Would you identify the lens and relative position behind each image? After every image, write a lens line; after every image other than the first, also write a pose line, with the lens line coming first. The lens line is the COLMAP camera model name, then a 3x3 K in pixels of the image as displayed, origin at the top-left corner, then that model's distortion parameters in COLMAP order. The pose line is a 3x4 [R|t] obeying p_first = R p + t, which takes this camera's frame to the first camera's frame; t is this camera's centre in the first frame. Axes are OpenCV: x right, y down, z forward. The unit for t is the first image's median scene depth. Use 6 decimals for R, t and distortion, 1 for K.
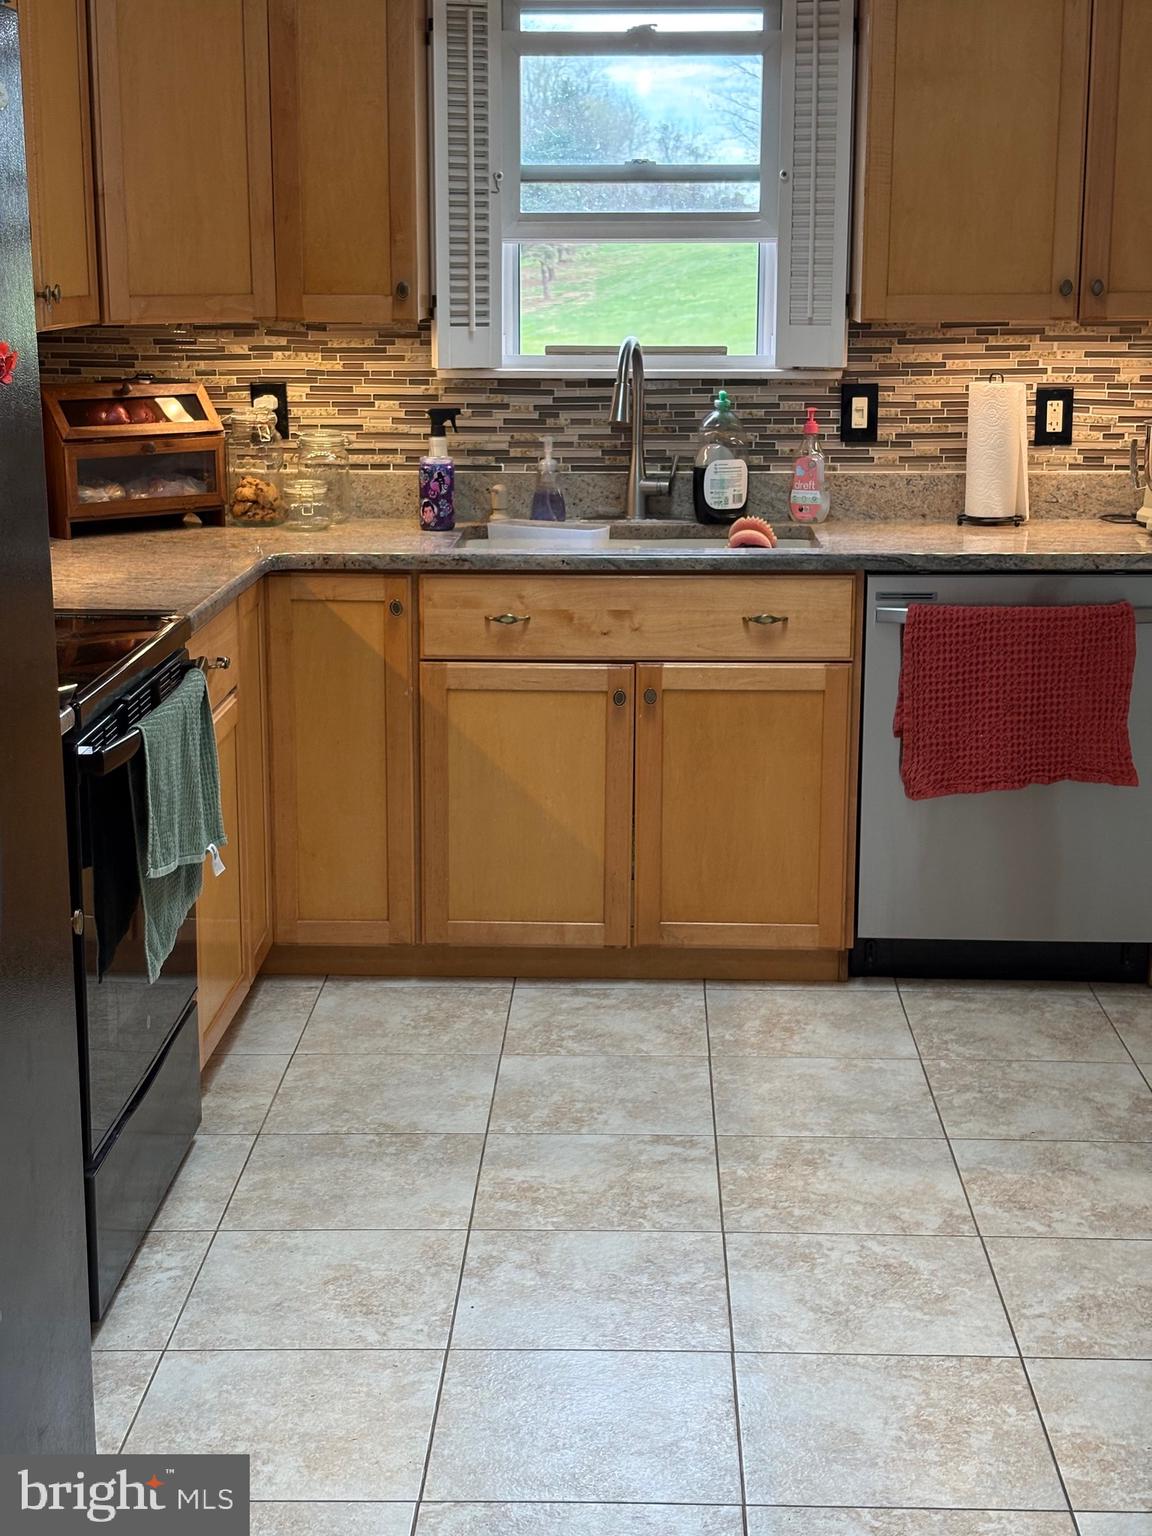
lens RADIAL K [[2310.3, 0, 576.0], [0, 2310.3, 768.0], [0, 0, 1]] dist [0.231715, -1.000214]
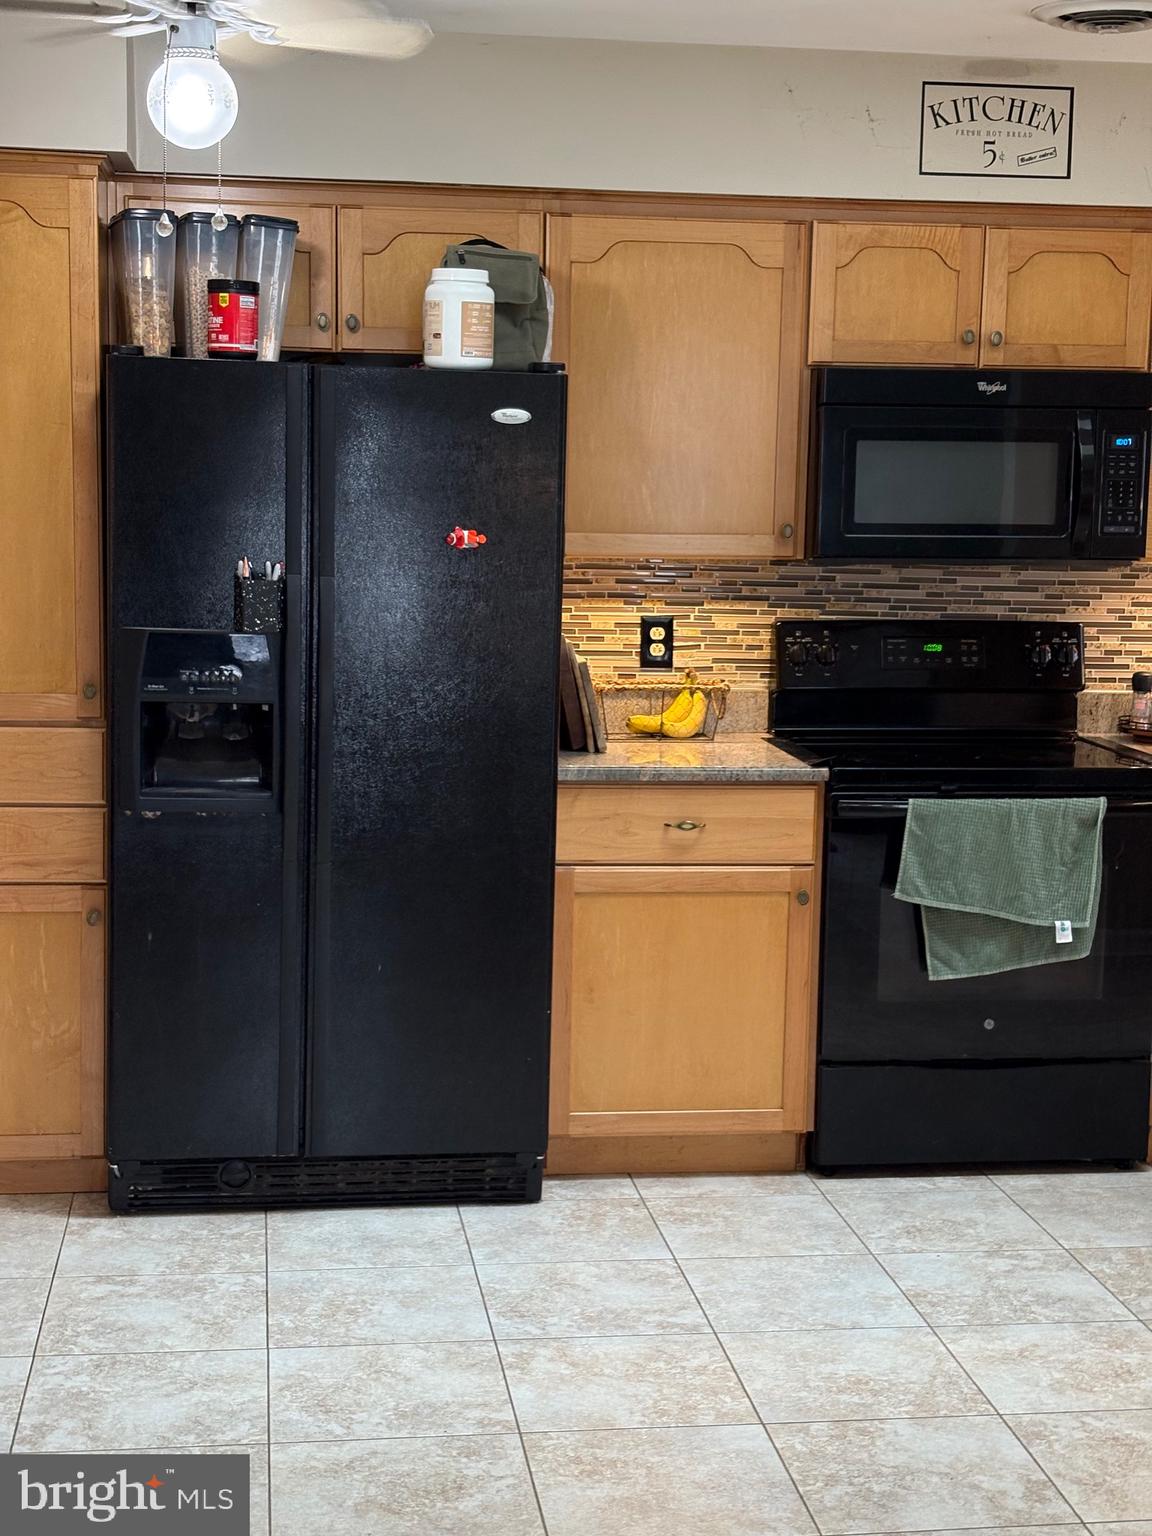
lens RADIAL K [[2313.3, 0, 576.6], [0, 2313.3, 780.9], [0, 0, 1]] dist [0.235418, -0.988160]
pose [[0.170276, 0.136041, -0.975960, 0.899600], [-0.236555, 0.967105, 0.093535, -0.085640], [0.956581, 0.214942, 0.196856, 0.344864]]
